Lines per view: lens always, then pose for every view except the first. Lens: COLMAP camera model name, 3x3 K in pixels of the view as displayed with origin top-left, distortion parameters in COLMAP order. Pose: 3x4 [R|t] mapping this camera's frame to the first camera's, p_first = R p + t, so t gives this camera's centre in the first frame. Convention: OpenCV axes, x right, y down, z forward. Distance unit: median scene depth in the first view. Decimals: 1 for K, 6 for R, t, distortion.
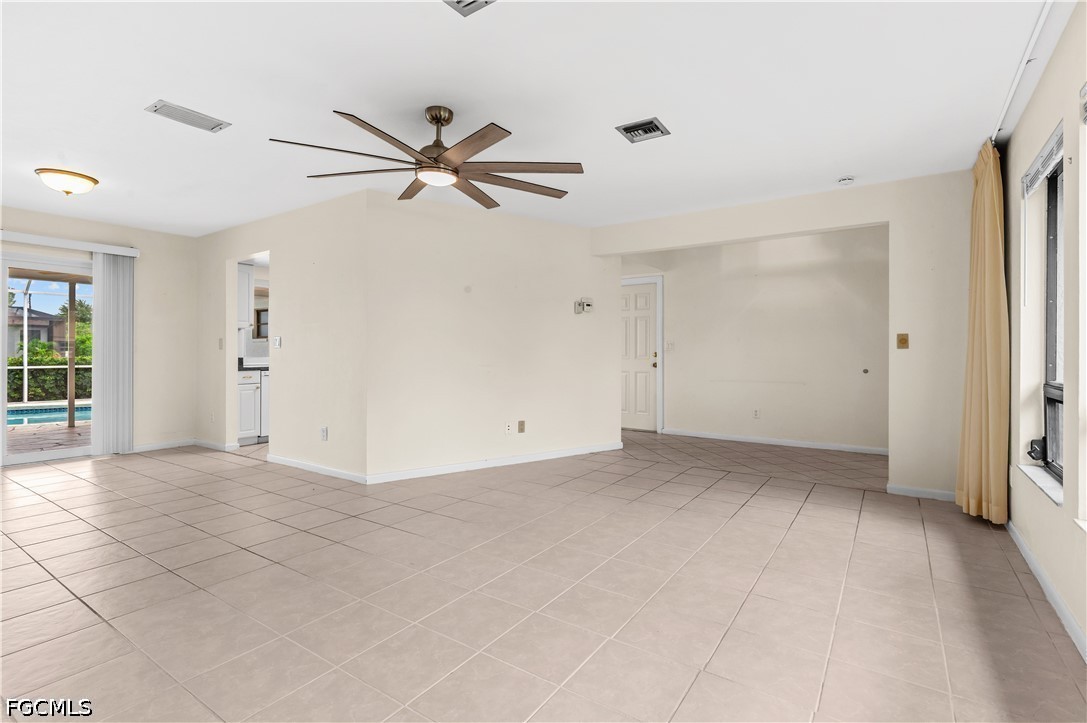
lens RADIAL K [[506.6, 0, 542.8], [0, 506.6, 352.7], [0, 0, 1]] dist [0.005491, 0.000283]
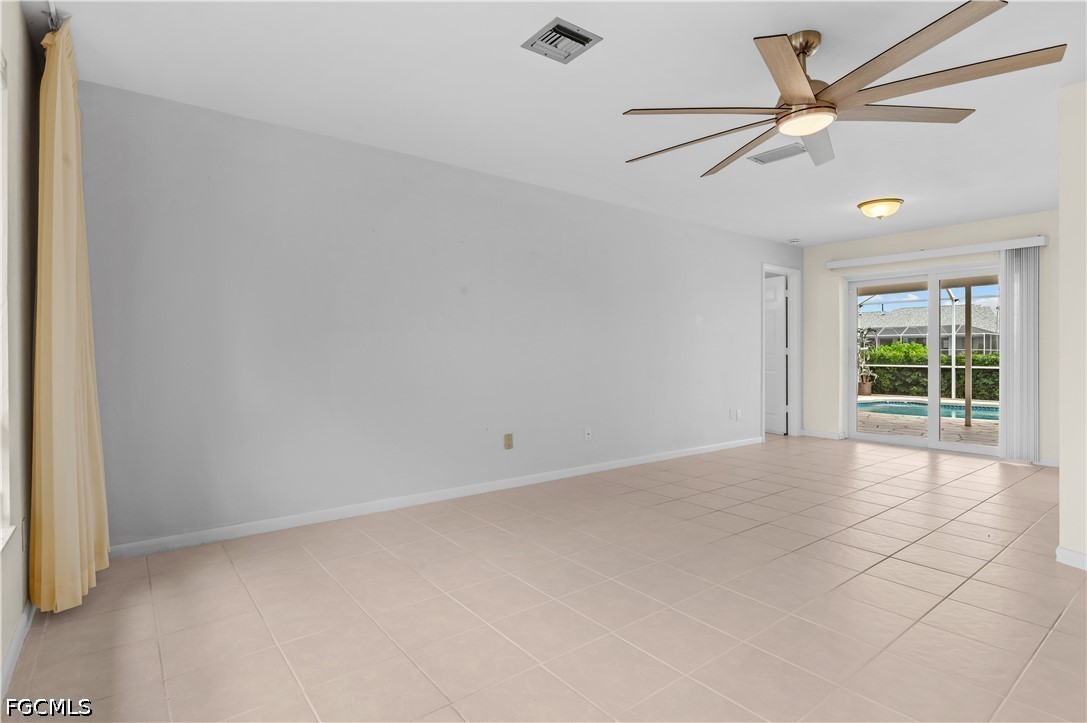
lens RADIAL K [[545.9, 0, 542.2], [0, 545.9, 357.1], [0, 0, 1]] dist [0.016731, -0.000232]
pose [[-0.286197, 0.004841, -0.958158, 0.400941], [-0.009365, 0.999925, 0.007849, 0.006011], [0.958125, 0.011219, -0.286131, 0.484667]]
